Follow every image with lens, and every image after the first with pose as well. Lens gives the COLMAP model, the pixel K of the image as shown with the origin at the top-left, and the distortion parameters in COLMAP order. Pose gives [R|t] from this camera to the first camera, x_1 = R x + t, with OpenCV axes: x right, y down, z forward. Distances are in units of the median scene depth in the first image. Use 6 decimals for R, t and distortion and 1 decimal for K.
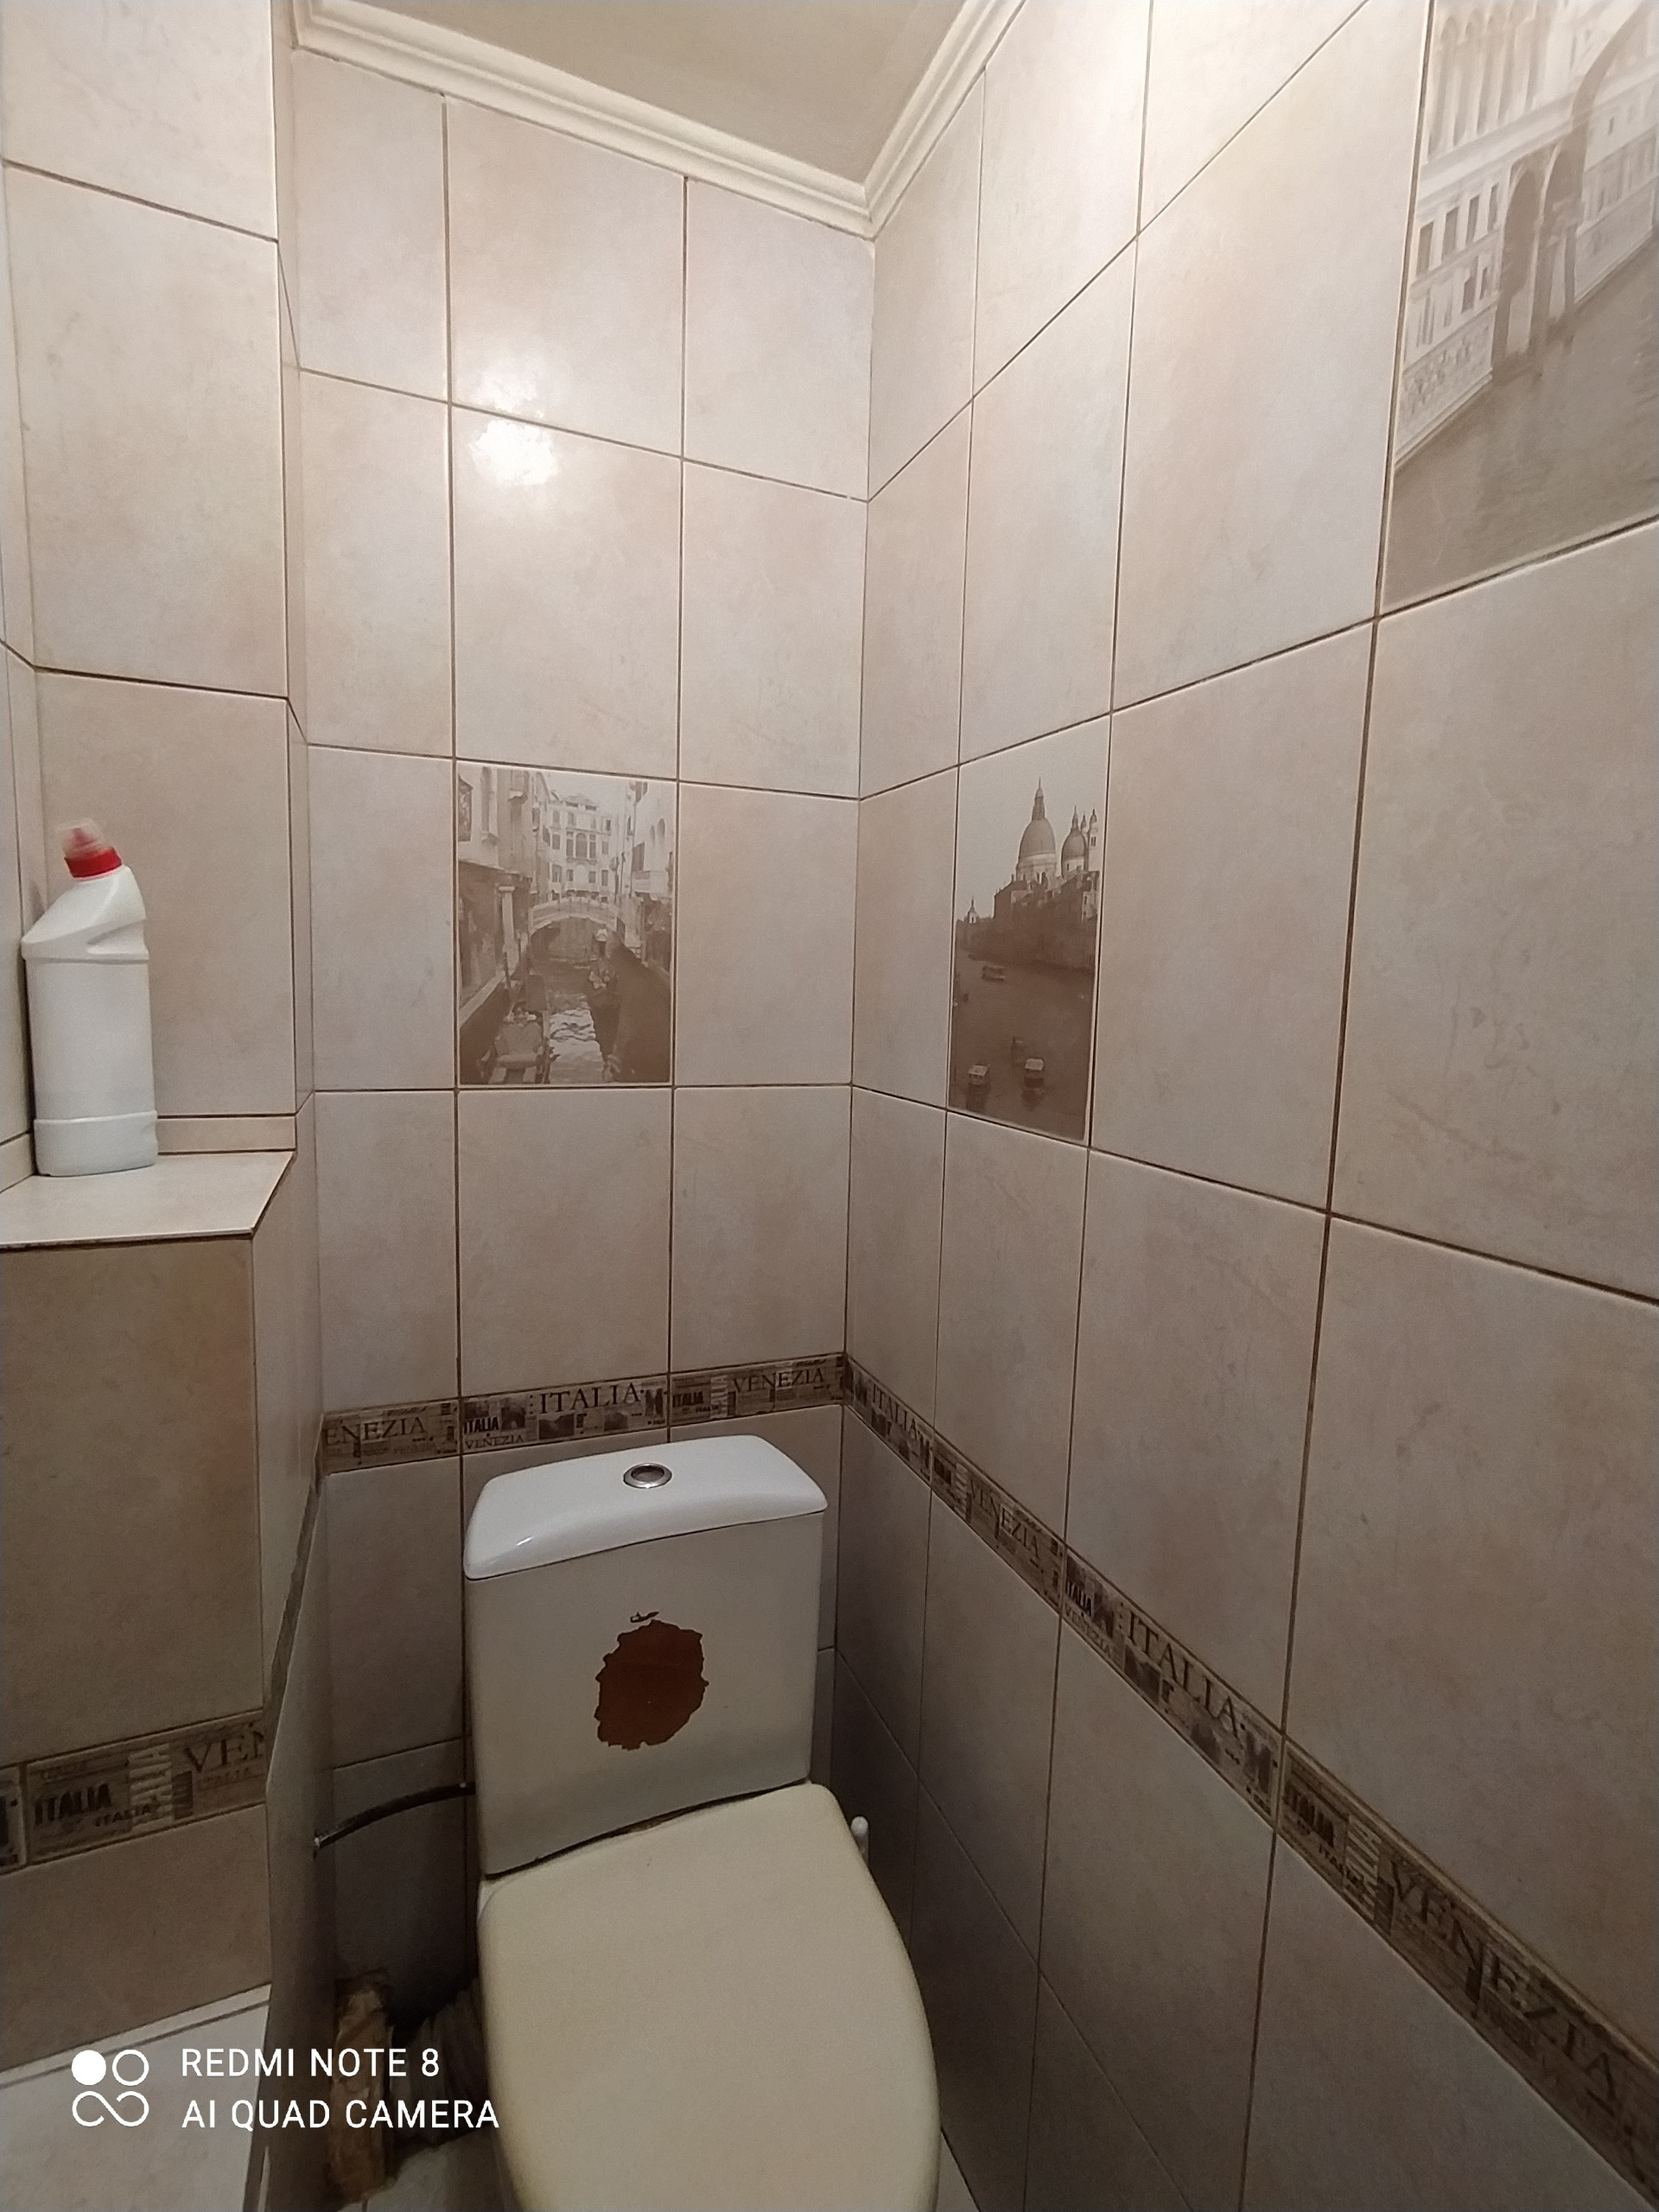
lens RADIAL K [[1016.0, 0, 840.0], [0, 1016.0, 1086.8], [0, 0, 1]] dist [-0.029336, 0.018802]
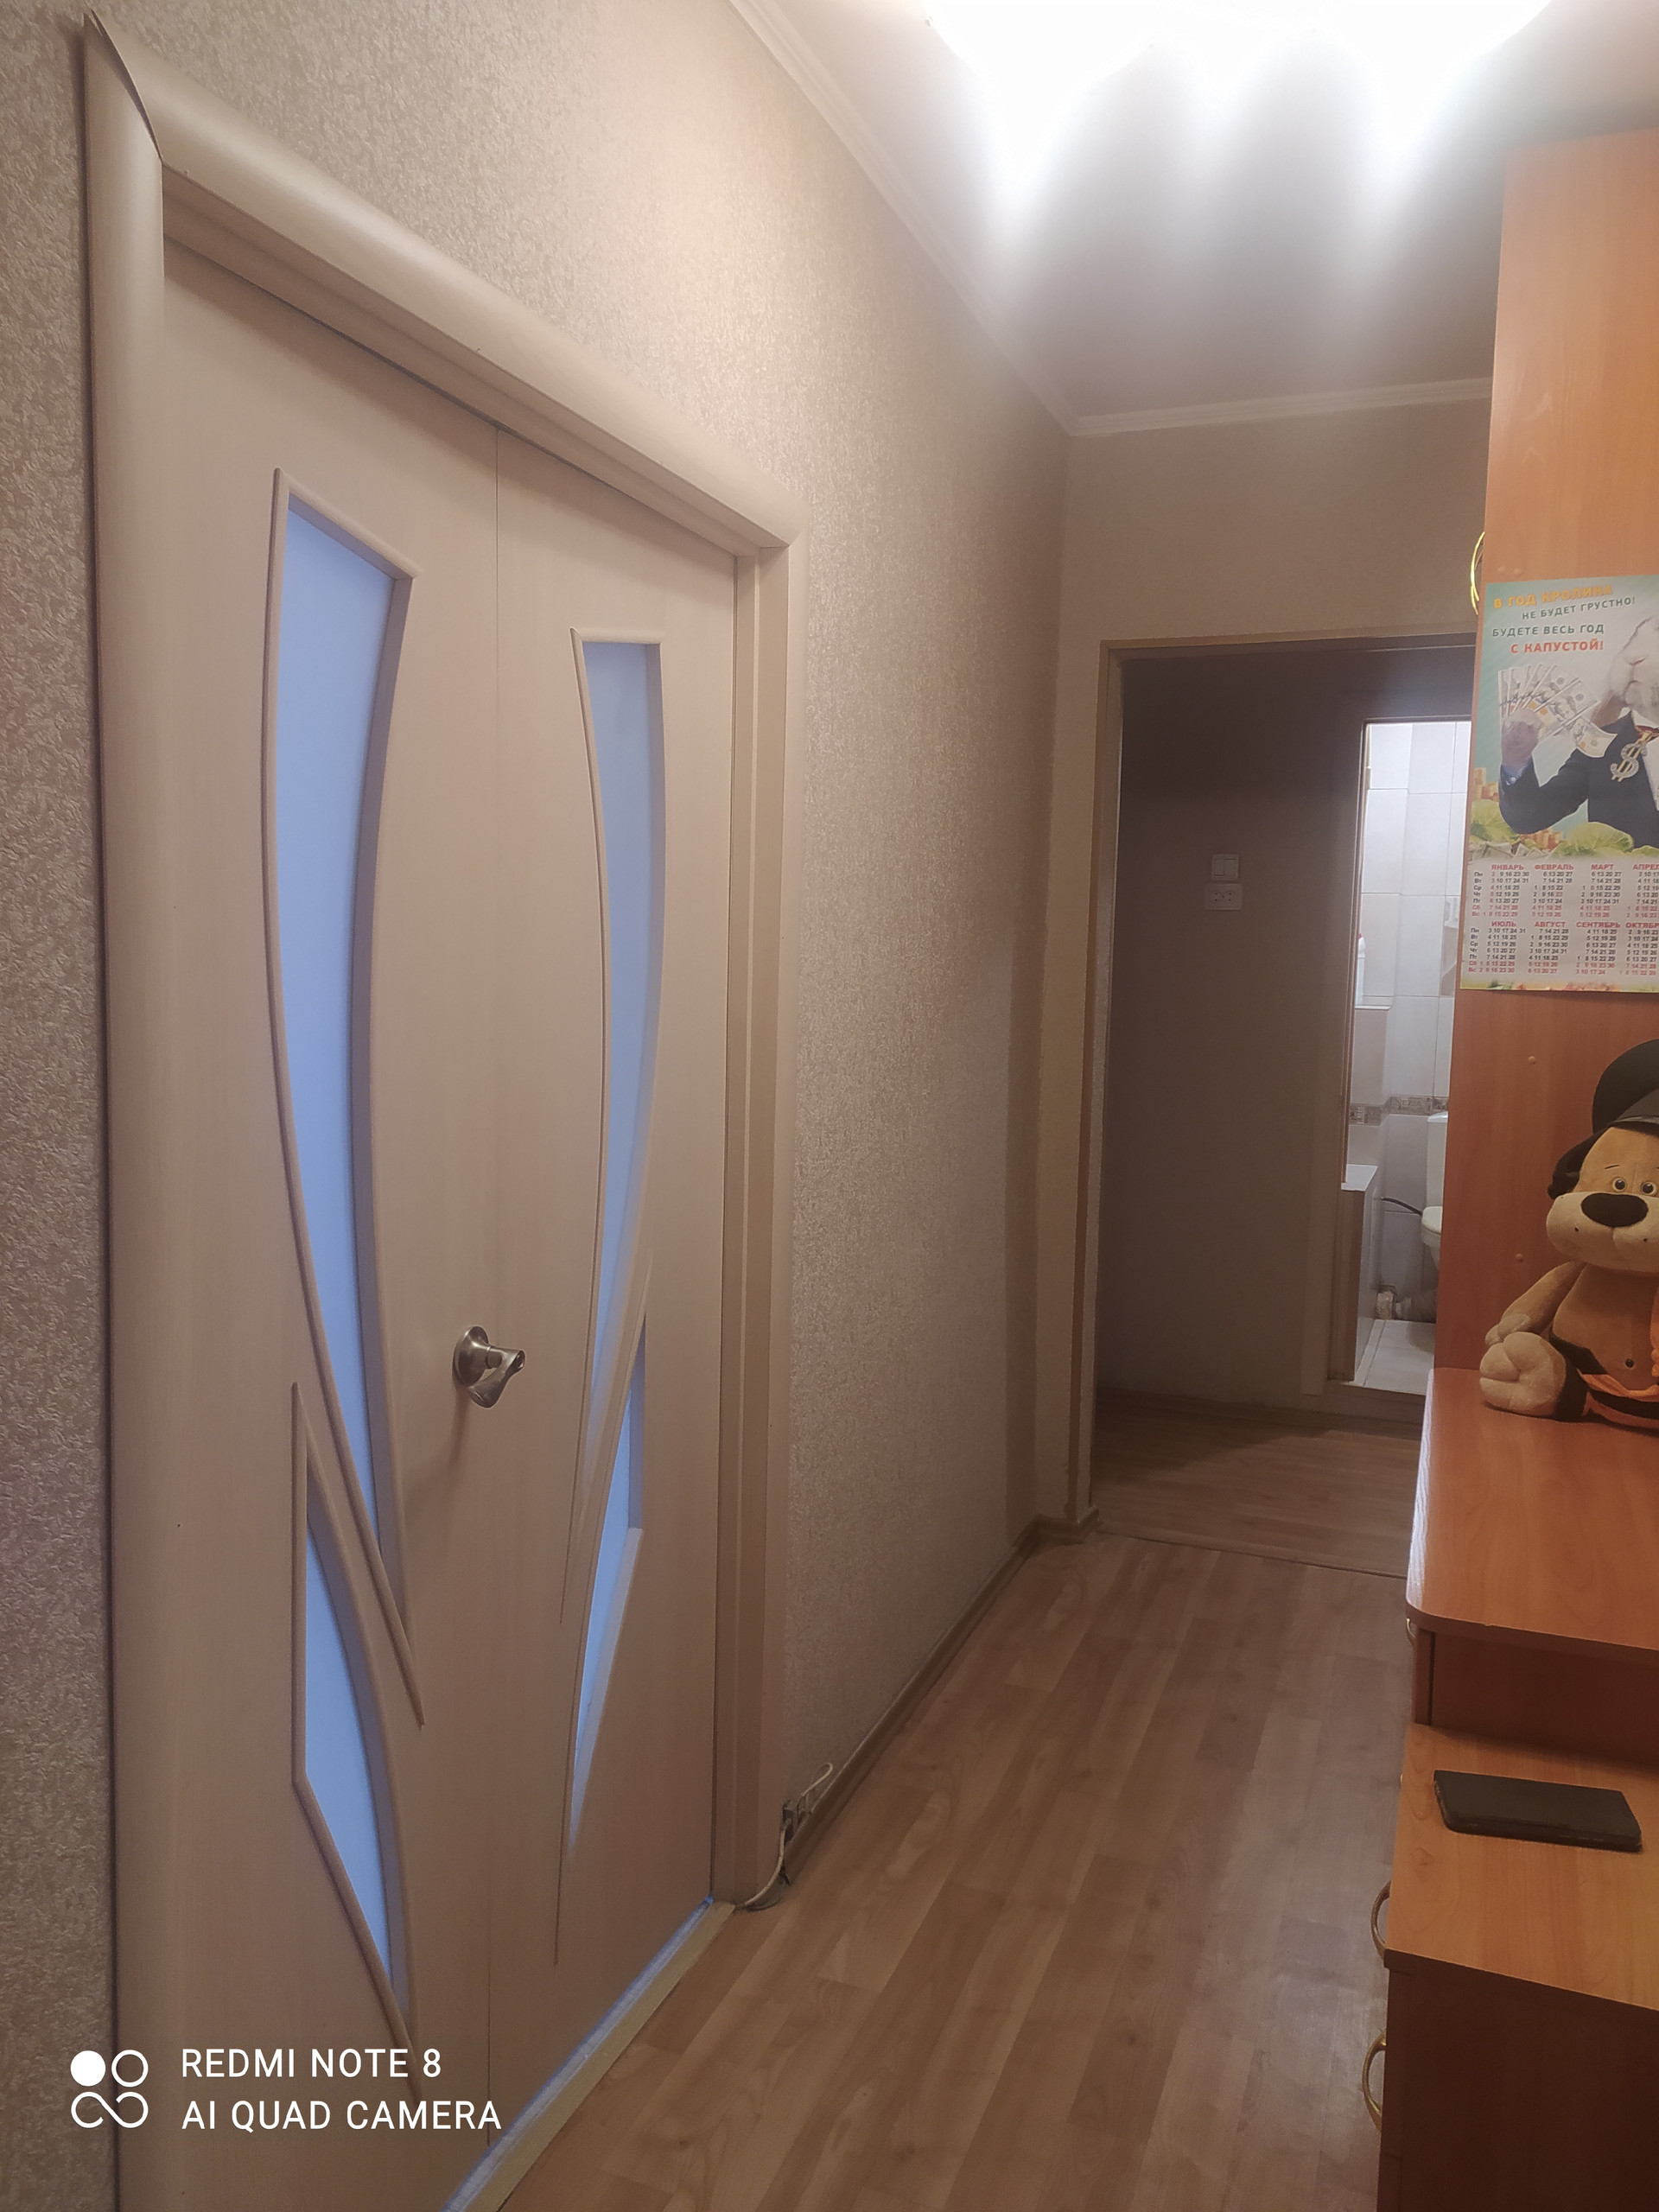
lens RADIAL K [[1652.1, 0, 829.6], [0, 1652.1, 1103.6], [0, 0, 1]] dist [0.052783, -0.049909]
pose [[0.712800, 0.055843, -0.699141, 1.899804], [-0.076133, 0.997096, 0.002021, 0.464159], [0.697223, 0.051787, 0.714981, -3.997326]]
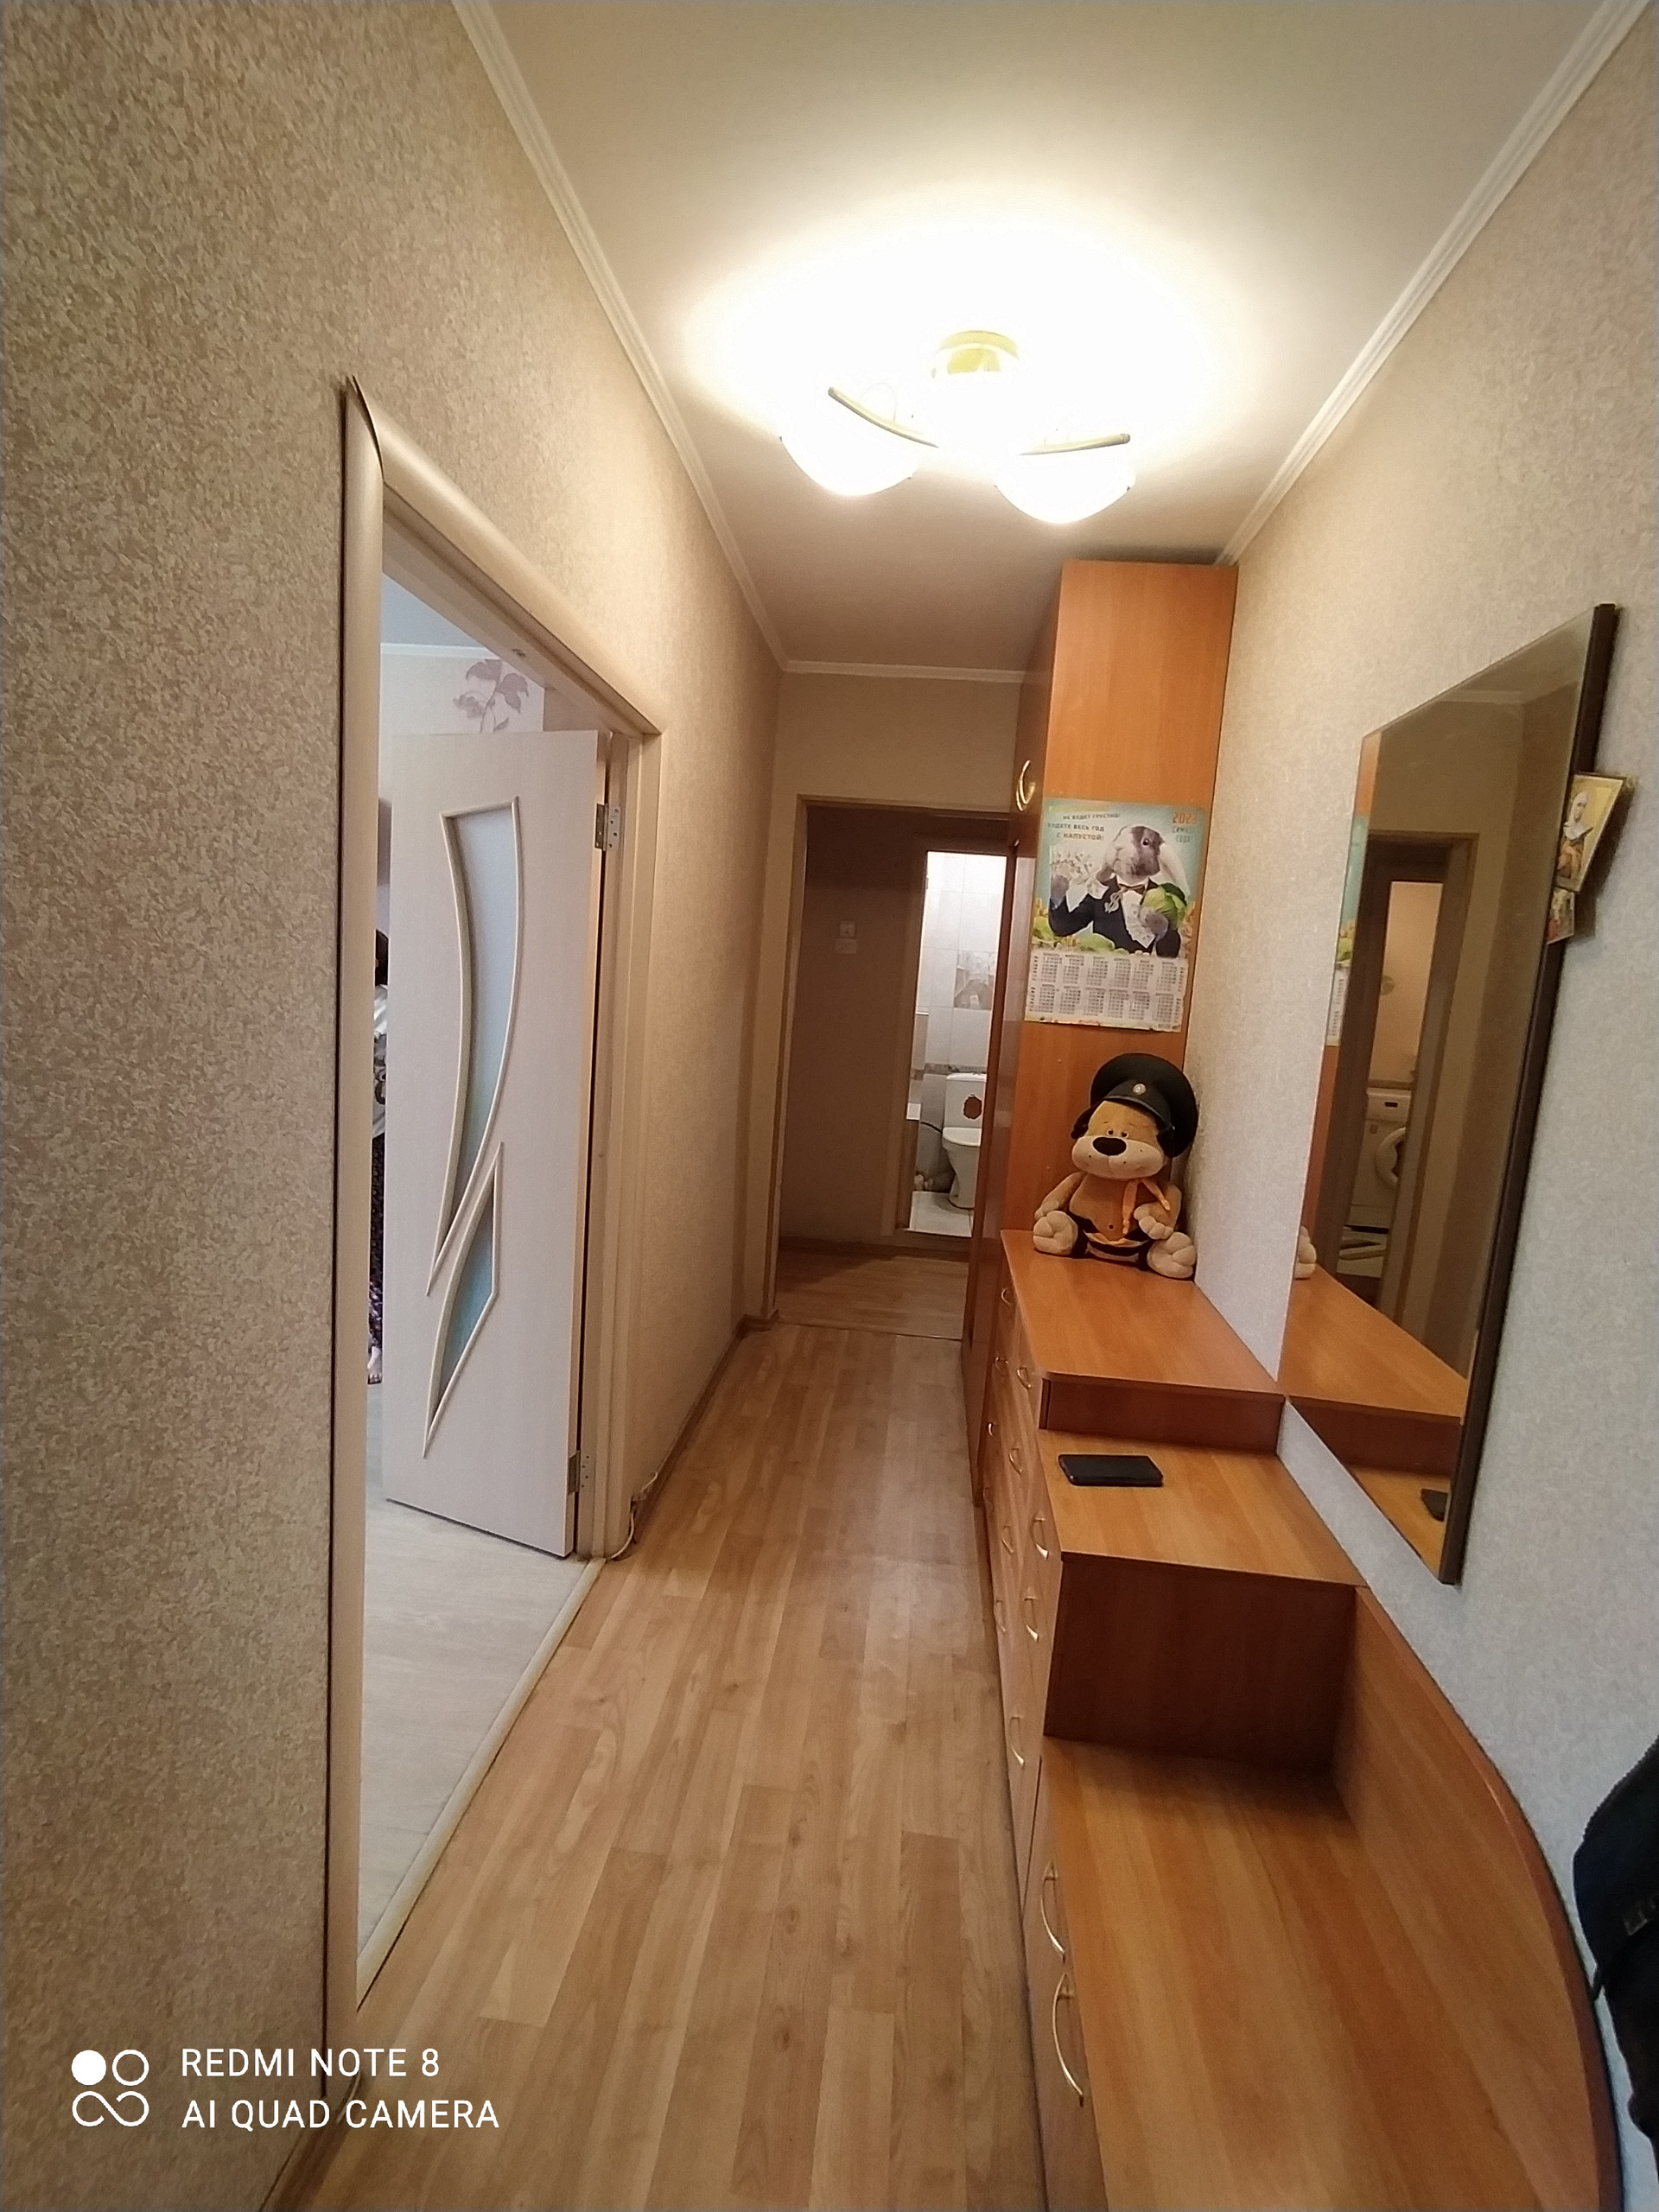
lens RADIAL K [[1016.0, 0, 828.0], [0, 1016.0, 1101.6], [0, 0, 1]] dist [-0.029336, 0.018802]
pose [[0.874271, 0.098197, -0.475403, 1.712584], [-0.097486, 0.994891, 0.026223, 0.428466], [0.475550, 0.023419, 0.879377, -4.191524]]
